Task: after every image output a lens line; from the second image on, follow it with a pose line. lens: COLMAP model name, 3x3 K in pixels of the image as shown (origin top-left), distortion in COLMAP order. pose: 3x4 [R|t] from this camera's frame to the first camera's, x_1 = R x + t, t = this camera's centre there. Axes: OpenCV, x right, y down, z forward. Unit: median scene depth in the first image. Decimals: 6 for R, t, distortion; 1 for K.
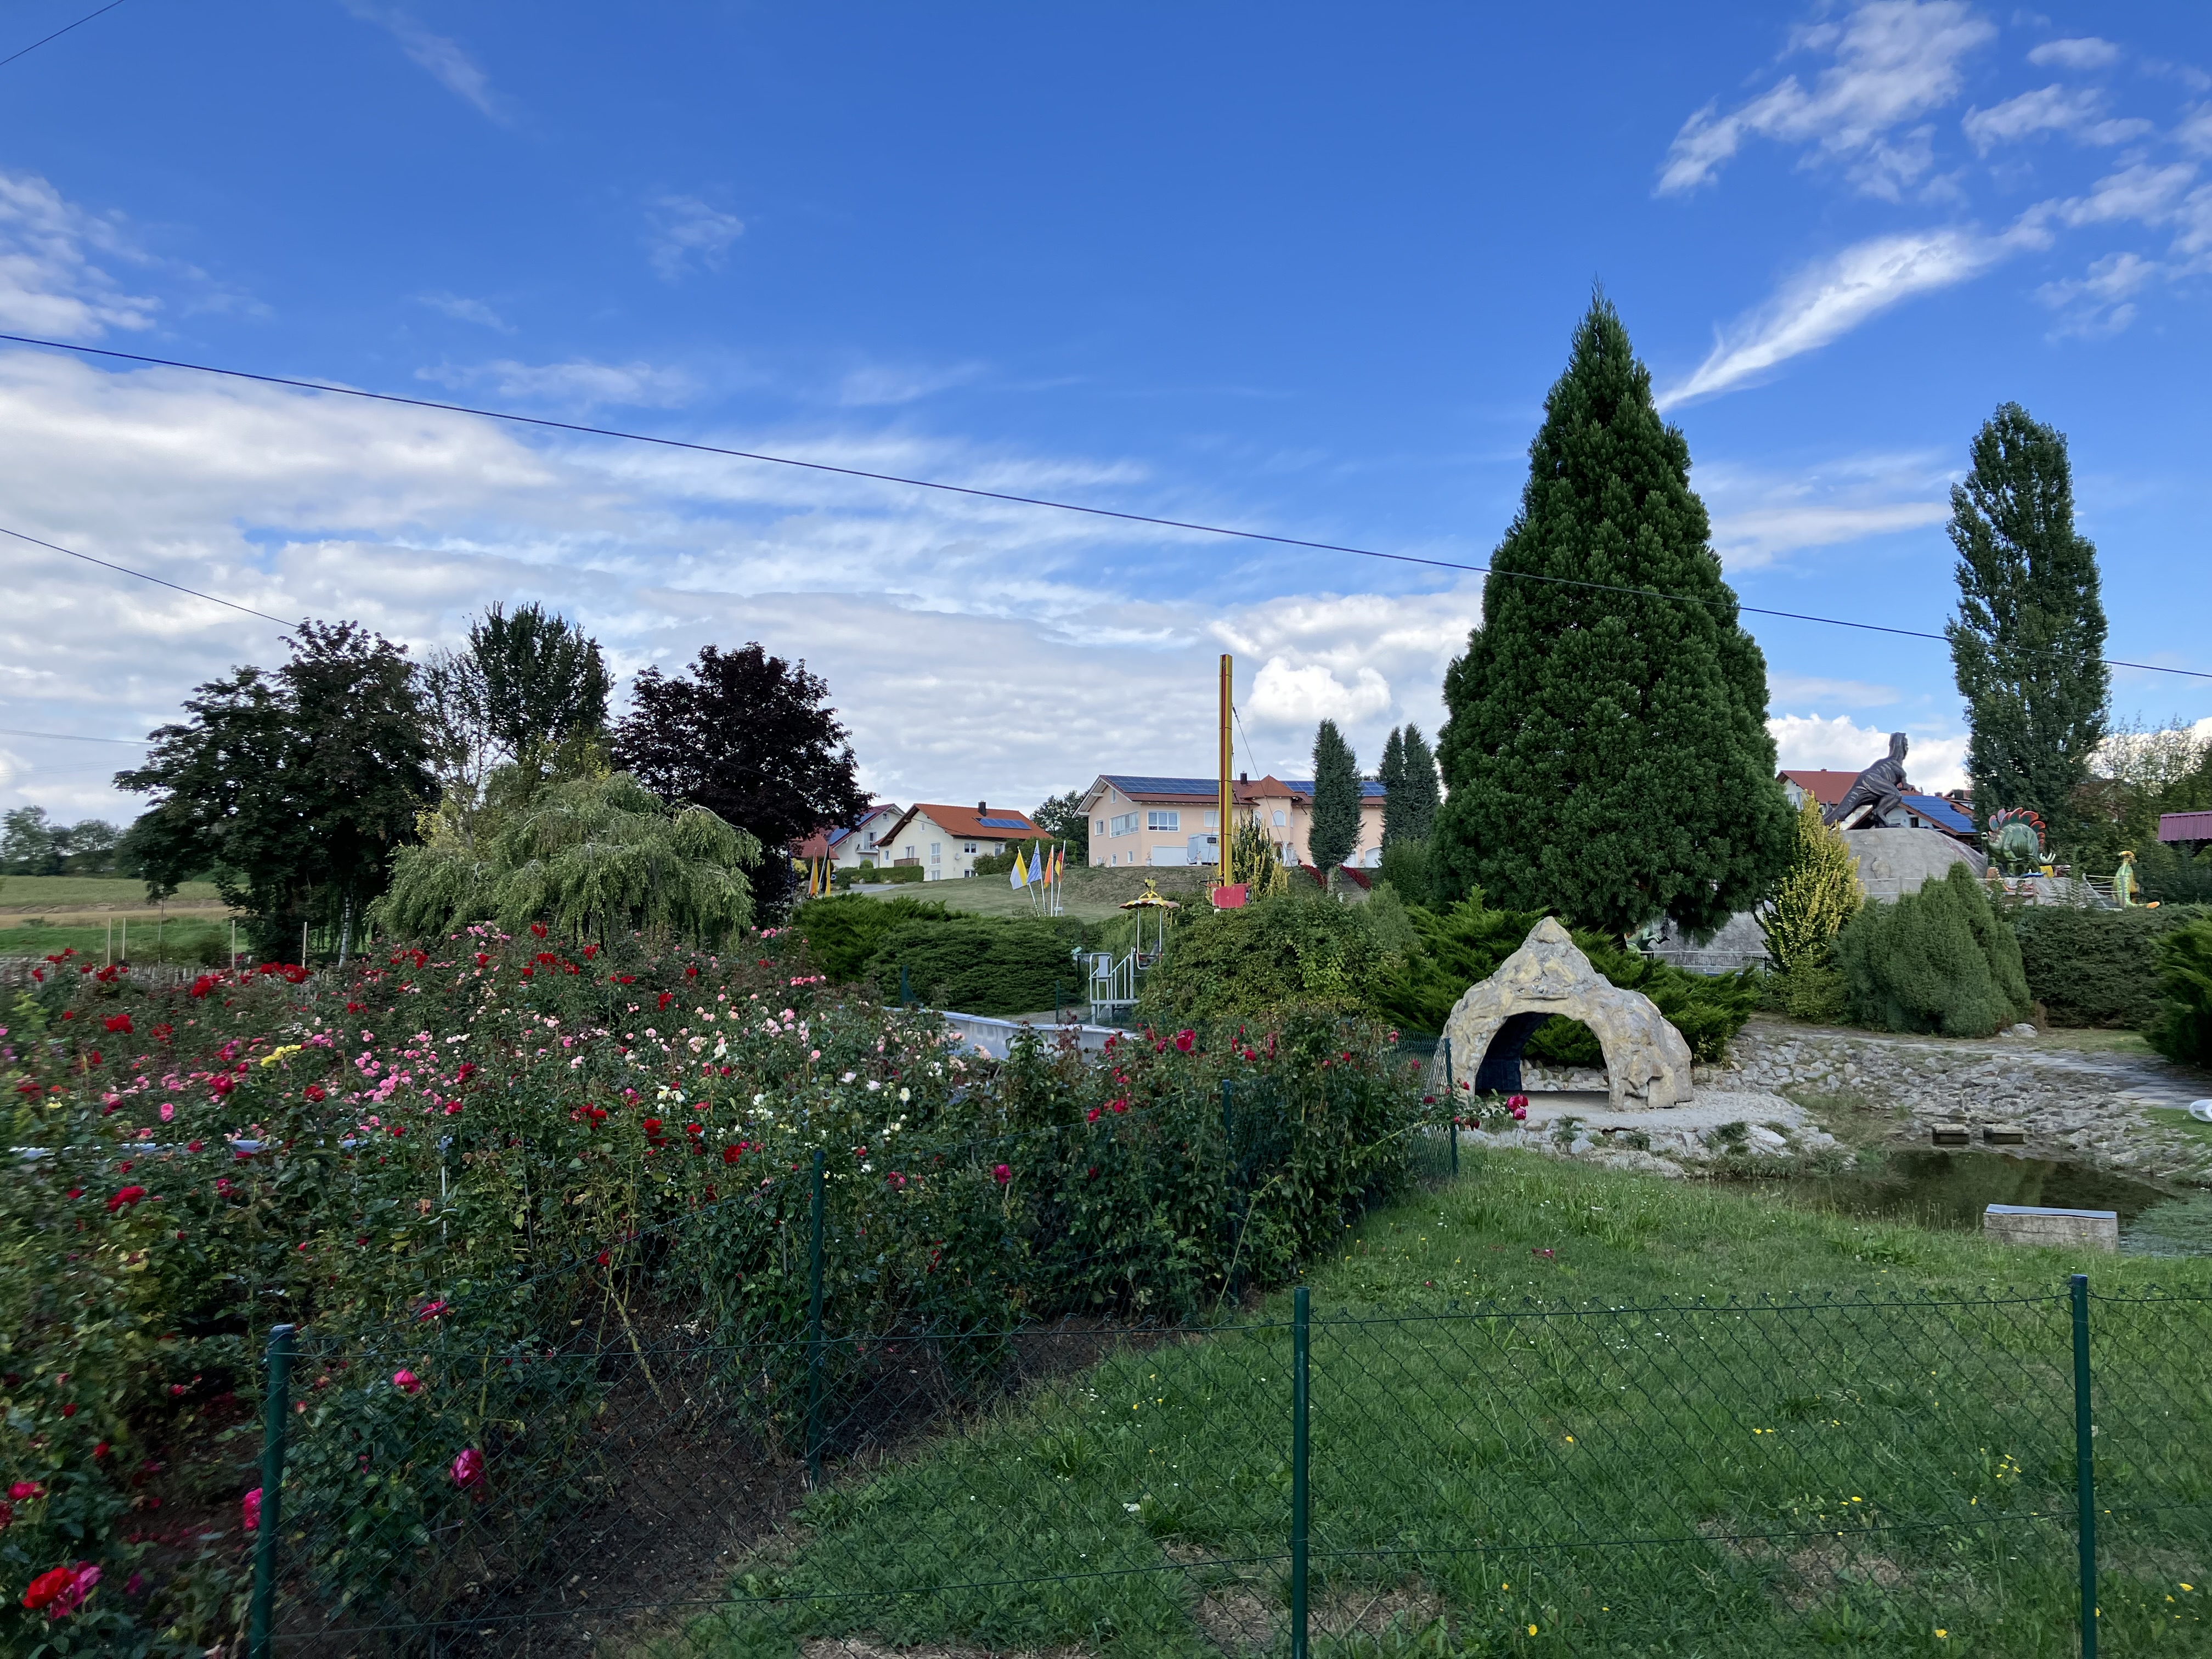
lens RADIAL K [[1760.9, 0, 1132.9], [0, 1760.9, 821.6], [0, 0, 1]] dist [0.050896, -0.132033]
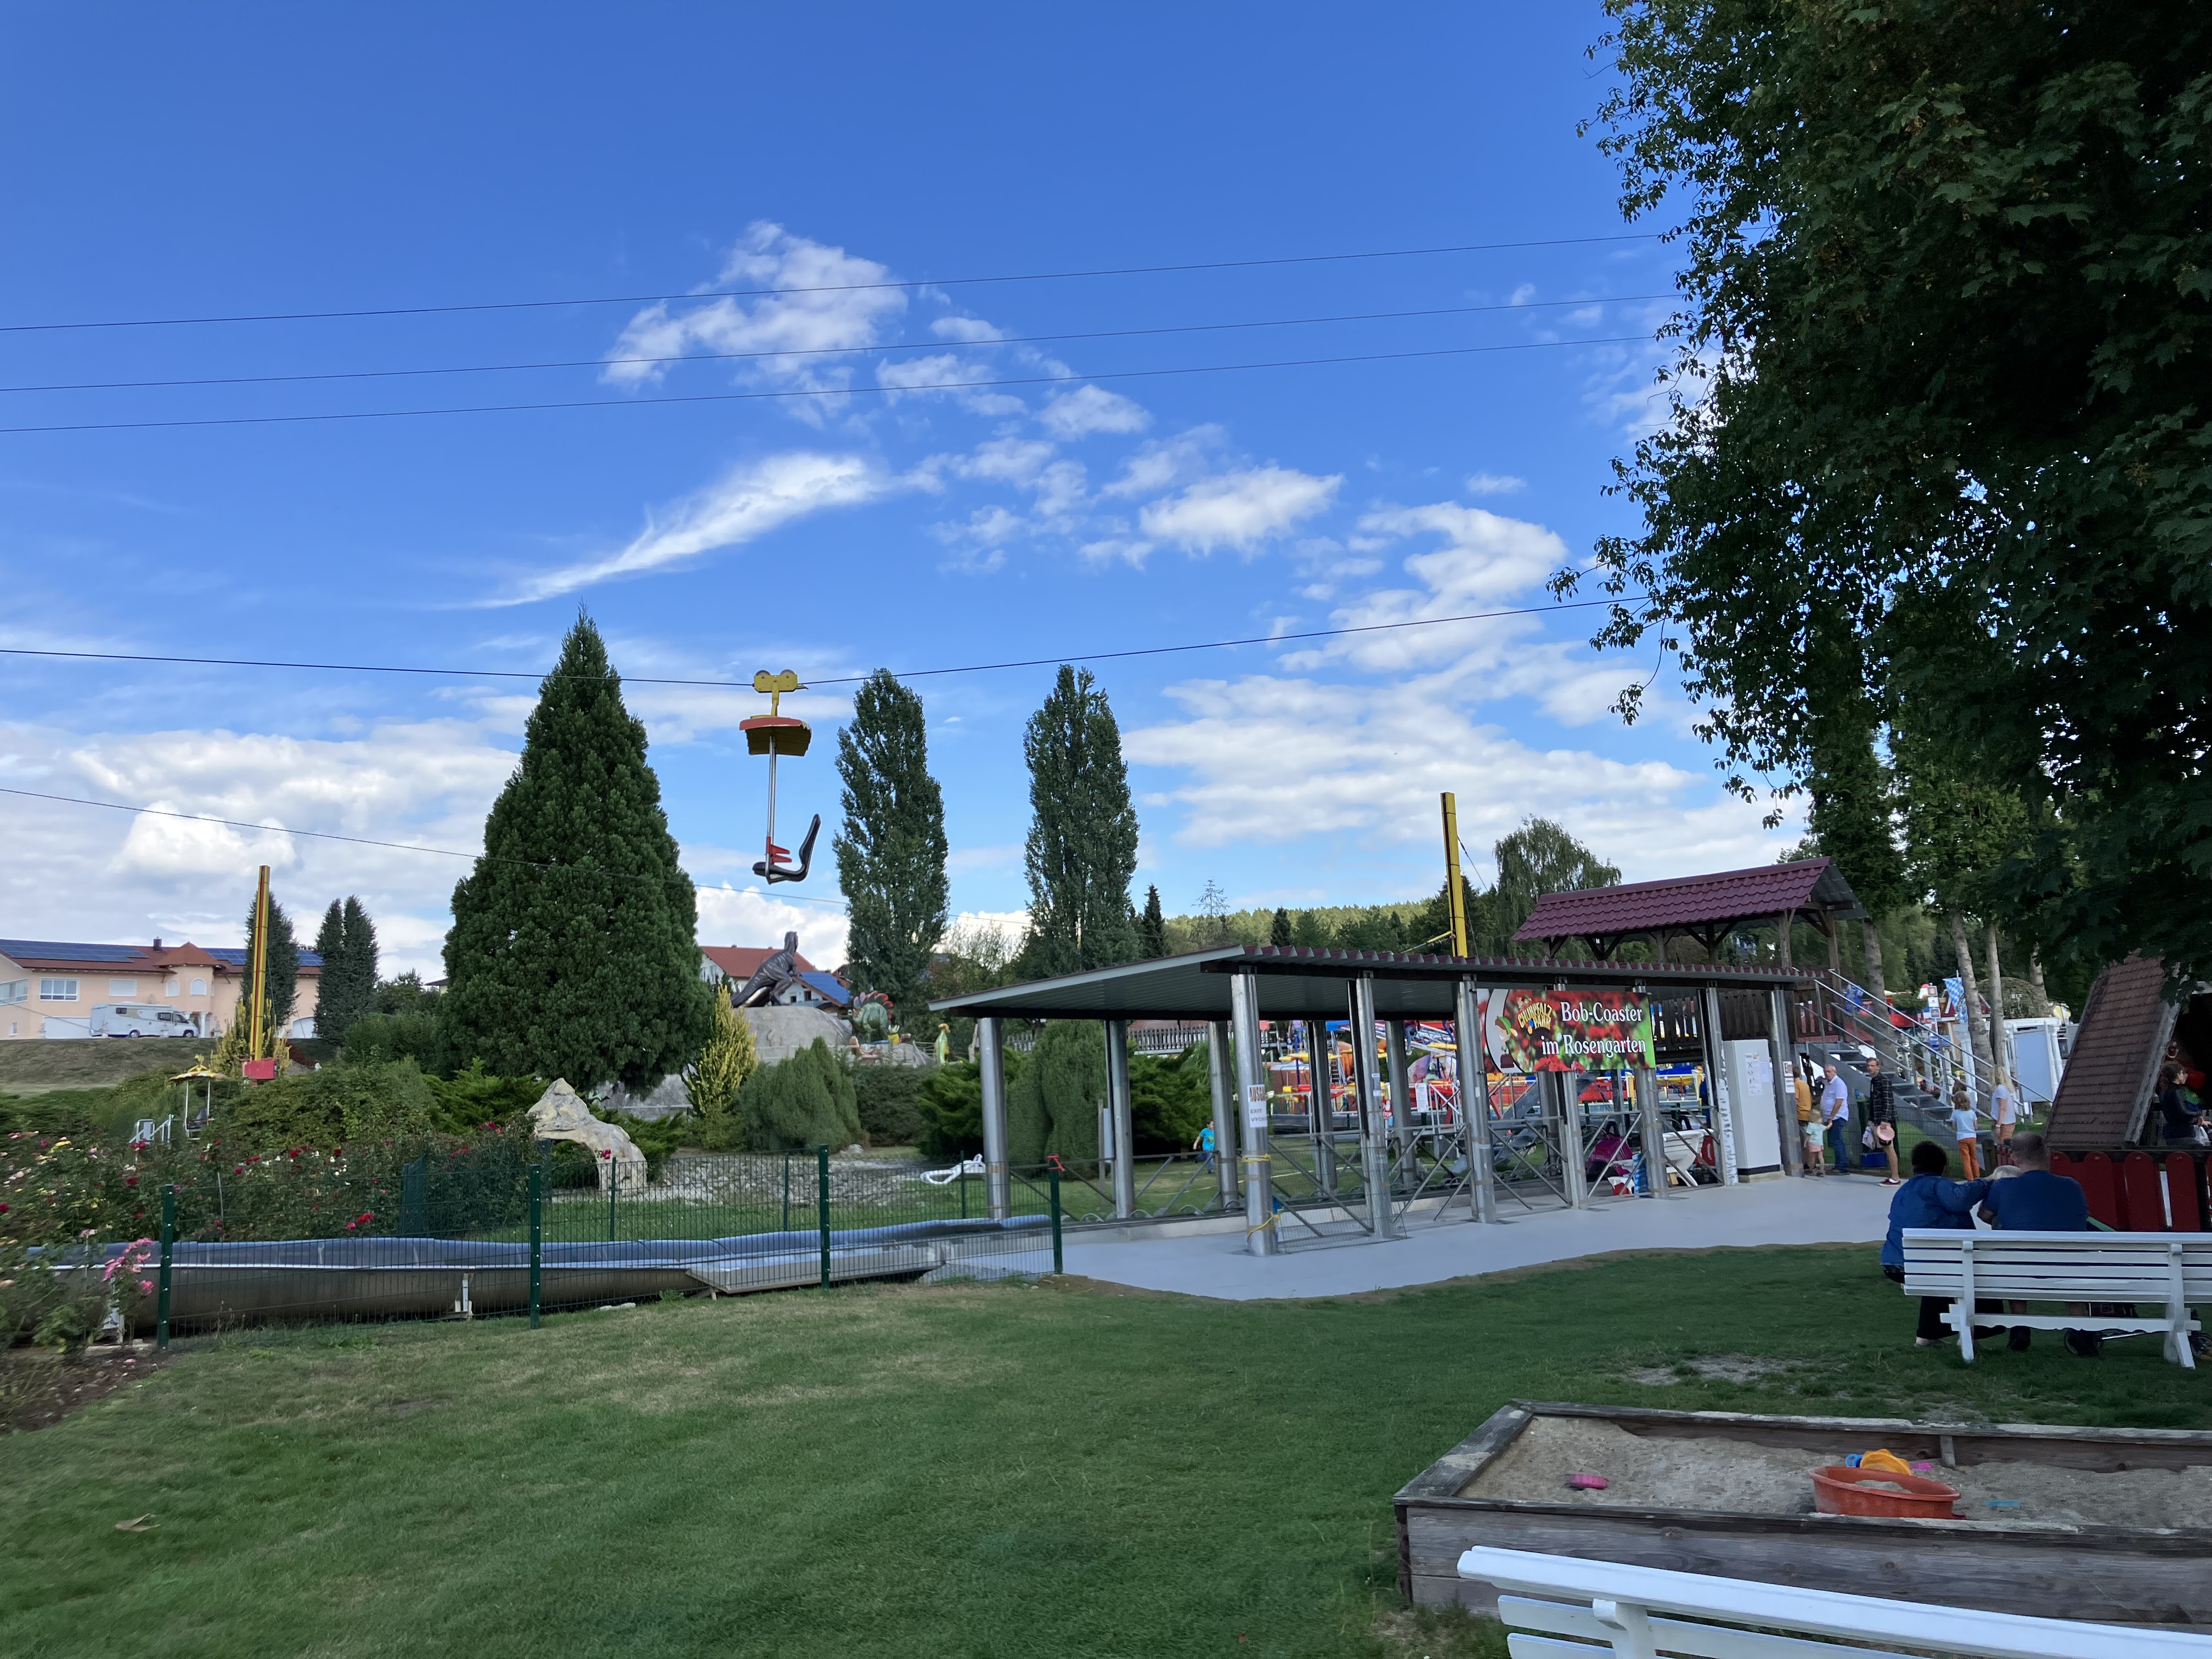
lens RADIAL K [[1760.9, 0, 1132.9], [0, 1760.9, 821.6], [0, 0, 1]] dist [0.050896, -0.132033]
pose [[0.829632, 0.060135, 0.555062, -0.131253], [-0.008348, 0.995408, -0.095363, -0.015732], [-0.558248, 0.074482, 0.826324, -0.343246]]
